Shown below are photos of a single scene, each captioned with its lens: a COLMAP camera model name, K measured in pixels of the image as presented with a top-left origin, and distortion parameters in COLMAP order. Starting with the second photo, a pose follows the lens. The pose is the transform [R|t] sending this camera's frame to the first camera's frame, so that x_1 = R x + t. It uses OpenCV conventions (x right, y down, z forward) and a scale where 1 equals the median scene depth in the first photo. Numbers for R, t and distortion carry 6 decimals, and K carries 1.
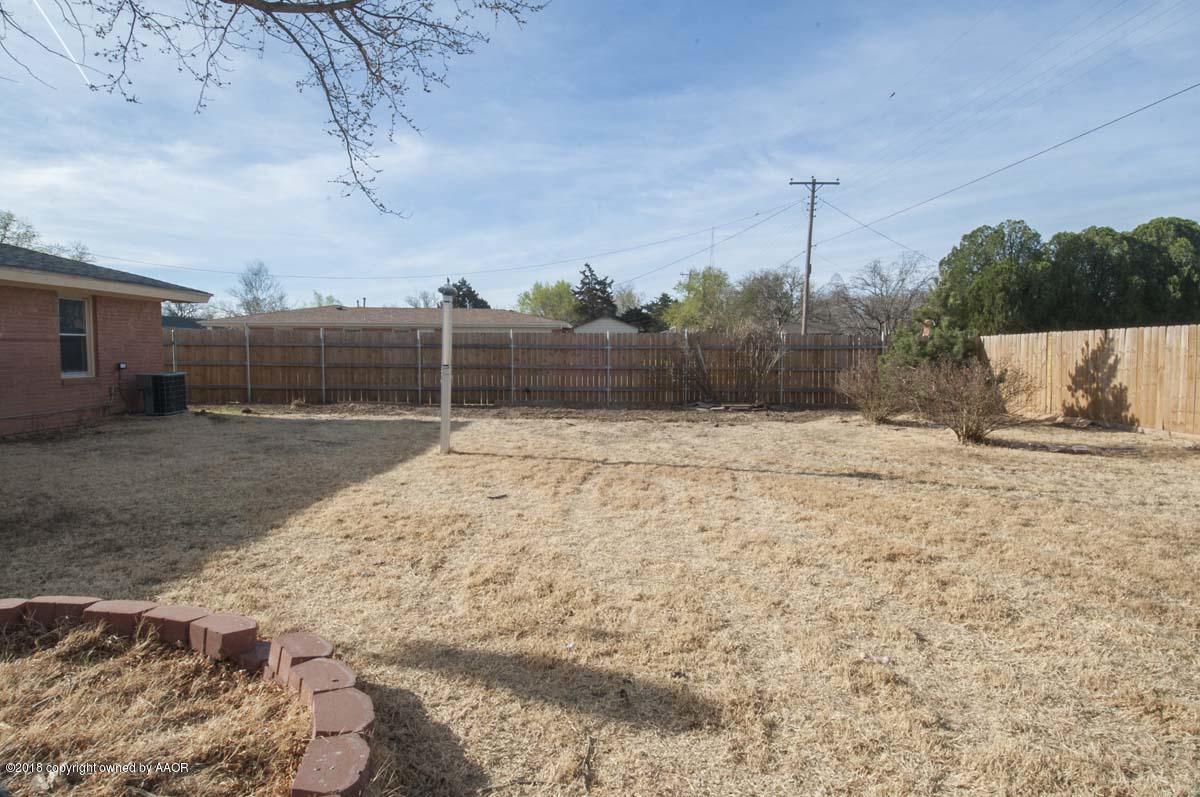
lens RADIAL K [[621.5, 0, 607.2], [0, 621.5, 394.3], [0, 0, 1]] dist [0.047469, -0.051242]
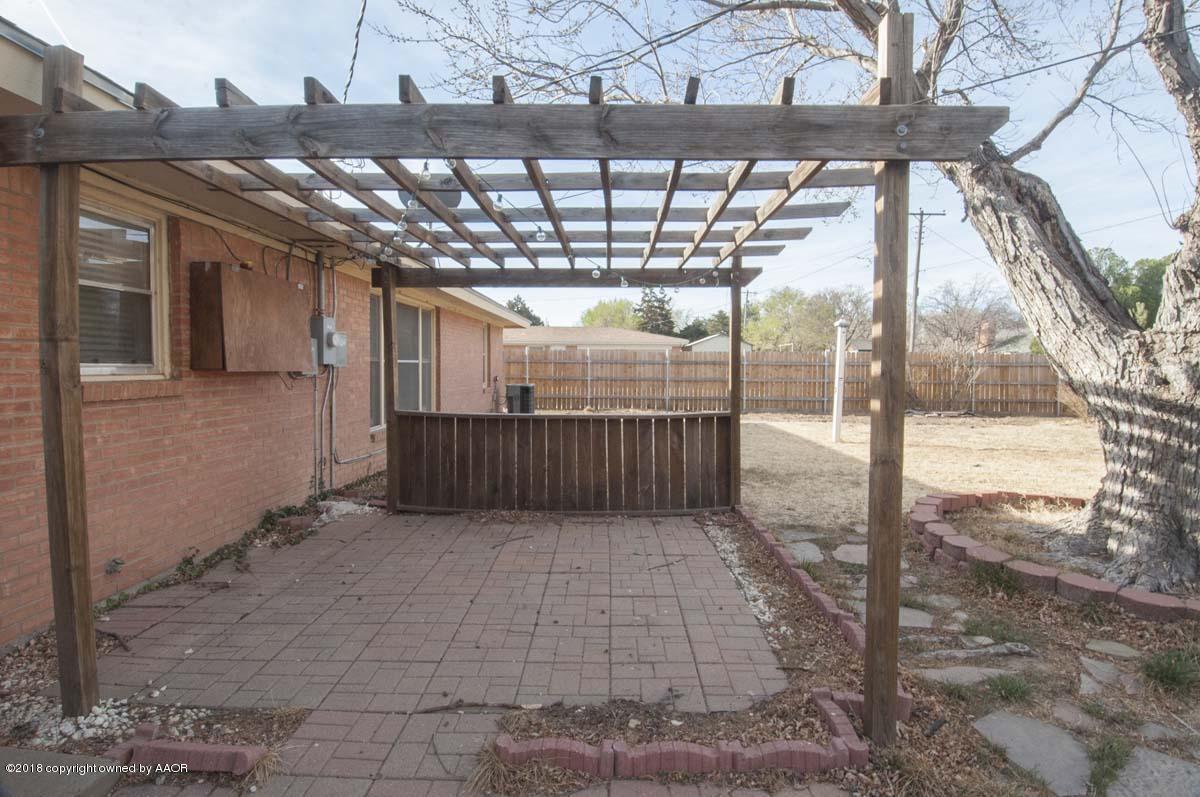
lens RADIAL K [[621.5, 0, 607.2], [0, 621.5, 394.3], [0, 0, 1]] dist [0.047469, -0.051242]
pose [[0.999868, 0.003134, -0.015928, -0.208191], [-0.003492, 0.999741, -0.022496, 0.005732], [0.015854, 0.022549, 0.999620, -0.104866]]
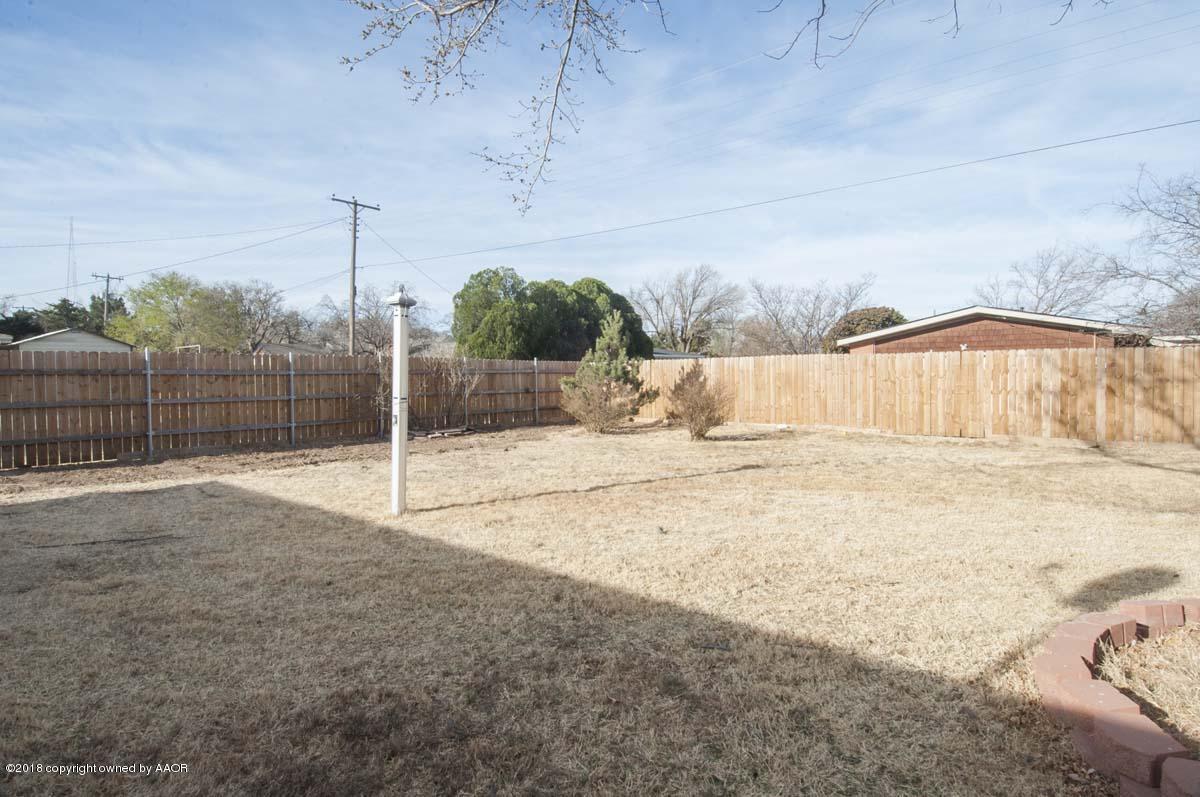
lens RADIAL K [[621.5, 0, 607.2], [0, 621.5, 394.3], [0, 0, 1]] dist [0.047469, -0.051242]
pose [[0.635801, -0.034678, 0.771074, -0.192004], [0.062188, 0.998044, -0.006392, -0.008697], [-0.769344, 0.052015, 0.636714, 0.087755]]
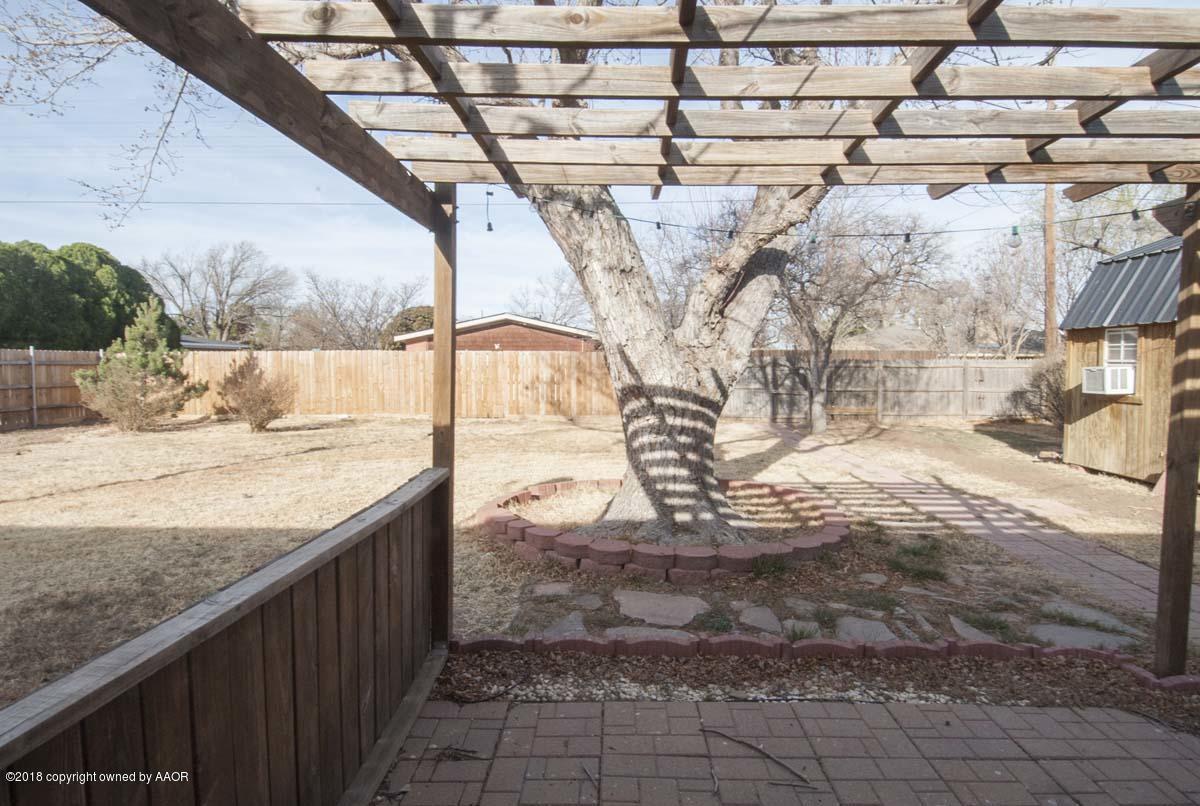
lens RADIAL K [[650.2, 0, 601.1], [0, 650.2, 388.0], [0, 0, 1]] dist [0.057932, -0.060769]
pose [[0.035728, -0.039559, 0.998578, -0.276779], [0.066953, 0.997066, 0.037103, -0.008048], [-0.997116, 0.065532, 0.038272, 0.053421]]
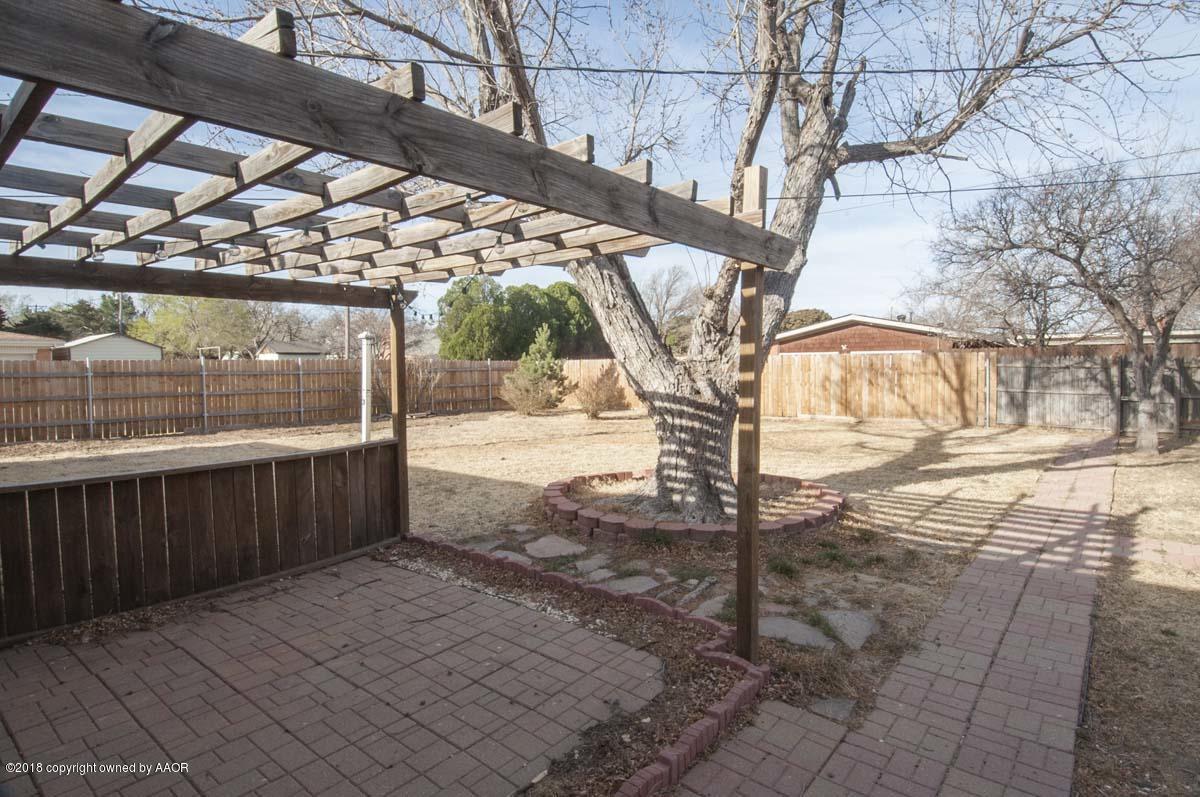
lens RADIAL K [[621.5, 0, 607.2], [0, 621.5, 394.3], [0, 0, 1]] dist [0.047469, -0.051242]
pose [[0.635670, -0.047538, 0.770496, -0.274255], [0.066584, 0.997759, 0.006626, -0.003217], [-0.769084, 0.047091, 0.637411, -0.079889]]
